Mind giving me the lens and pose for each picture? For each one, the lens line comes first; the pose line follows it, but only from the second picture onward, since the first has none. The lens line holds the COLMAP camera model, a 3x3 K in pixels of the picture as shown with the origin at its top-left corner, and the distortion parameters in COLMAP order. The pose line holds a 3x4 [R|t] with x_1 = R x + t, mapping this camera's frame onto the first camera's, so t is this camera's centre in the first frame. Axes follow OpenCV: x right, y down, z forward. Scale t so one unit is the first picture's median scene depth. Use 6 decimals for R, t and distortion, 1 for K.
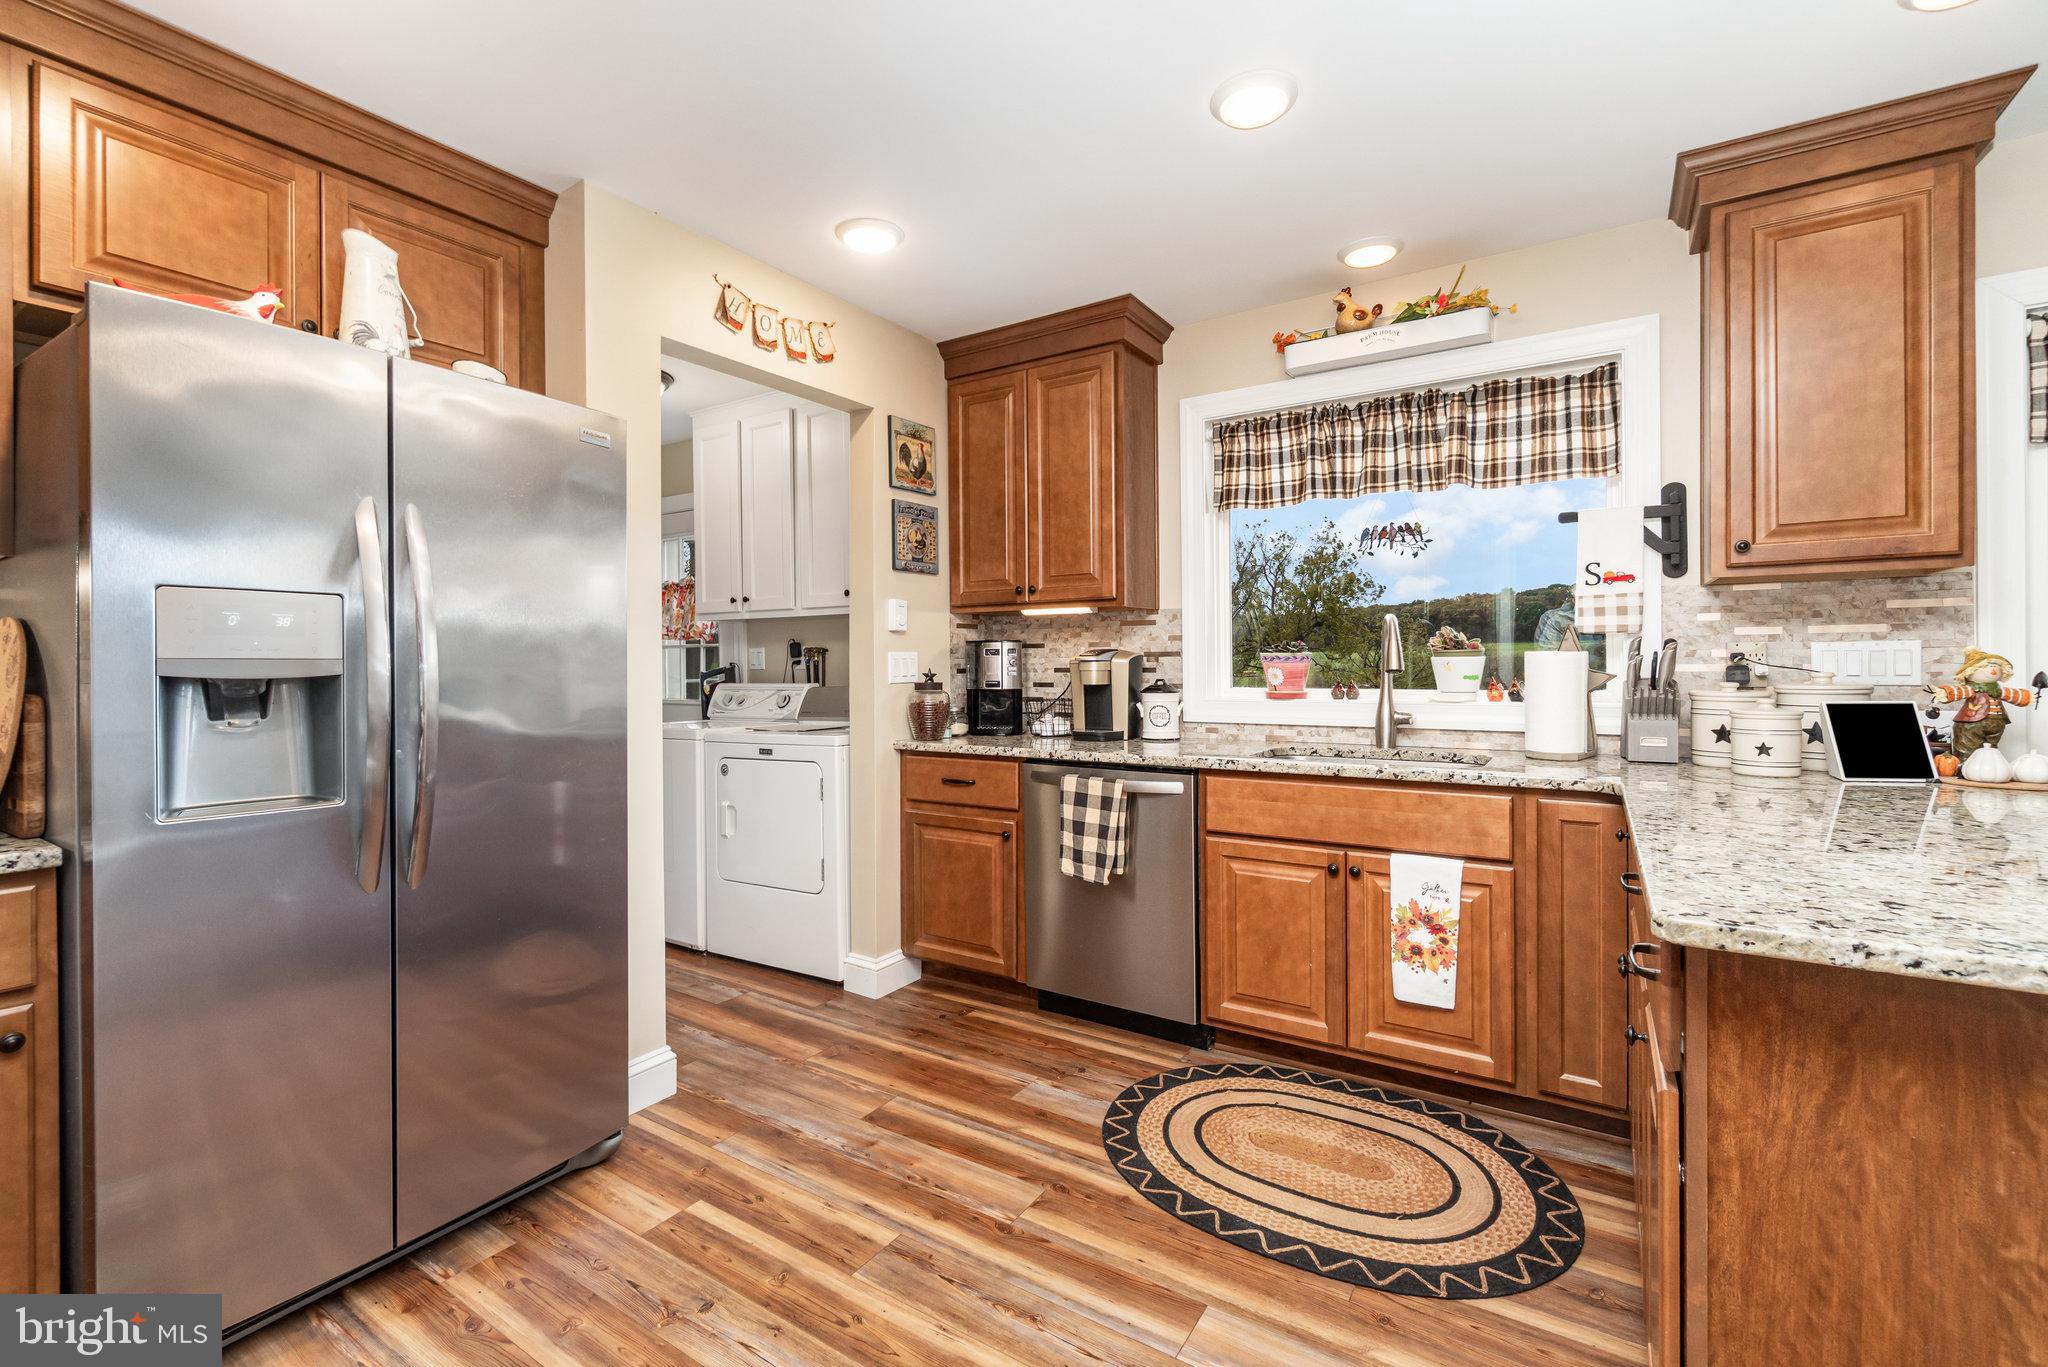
lens RADIAL K [[892.9, 0, 1002.4], [0, 892.9, 669.1], [0, 0, 1]] dist [-0.002367, -0.000496]
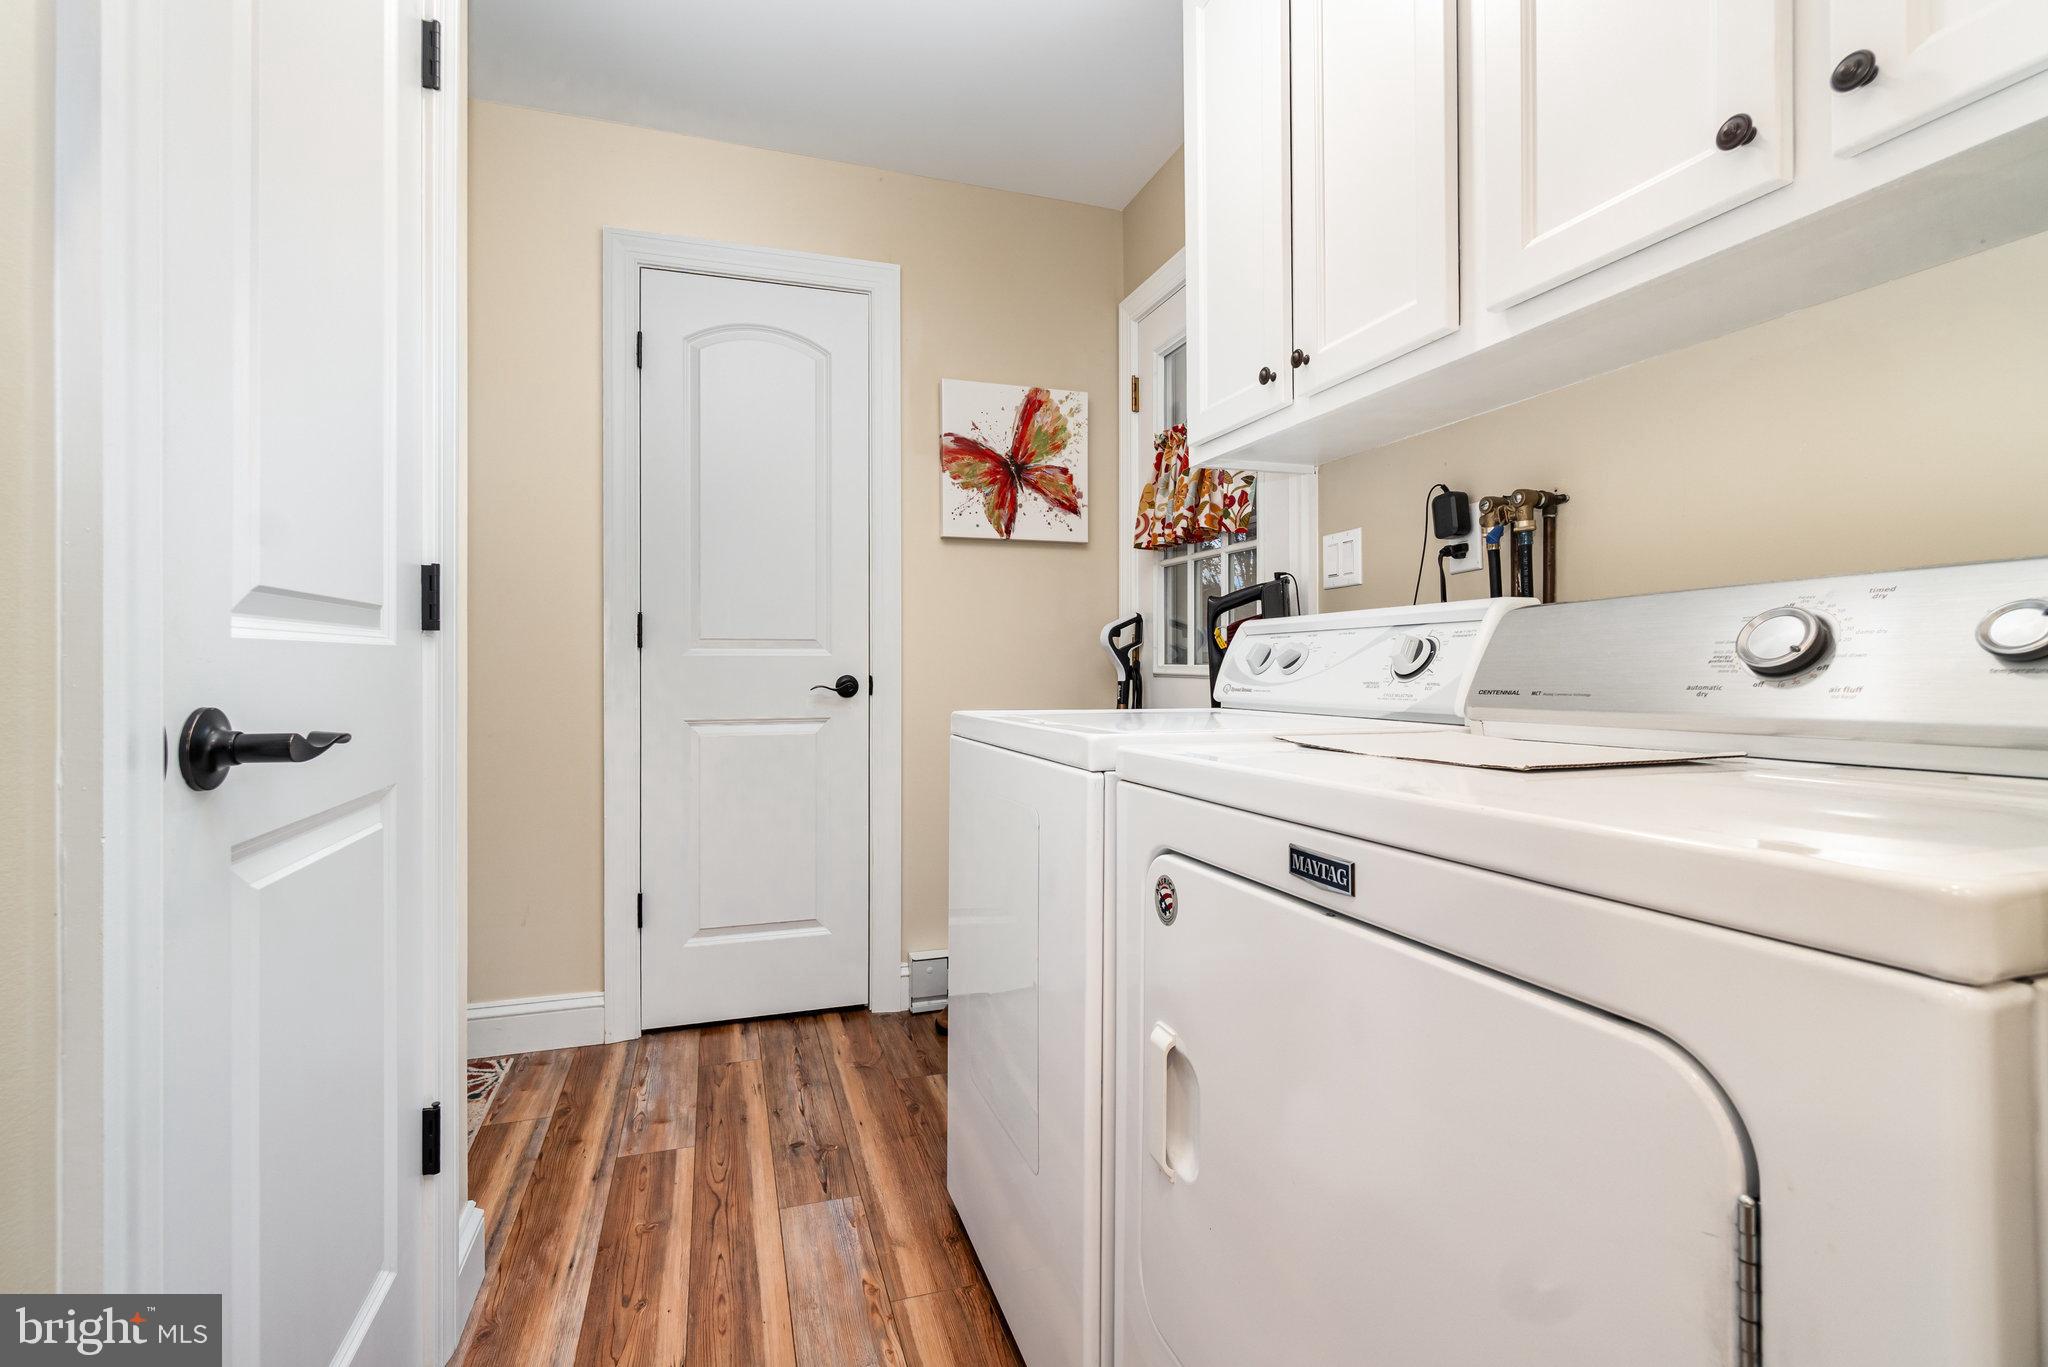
lens RADIAL K [[892.9, 0, 1014.9], [0, 892.9, 656.0], [0, 0, 1]] dist [-0.002367, -0.000496]
pose [[0.792704, 0.002409, -0.609602, -0.157928], [-0.008891, 0.999932, -0.007611, 0.037956], [0.609542, 0.011453, 0.792671, 0.636049]]
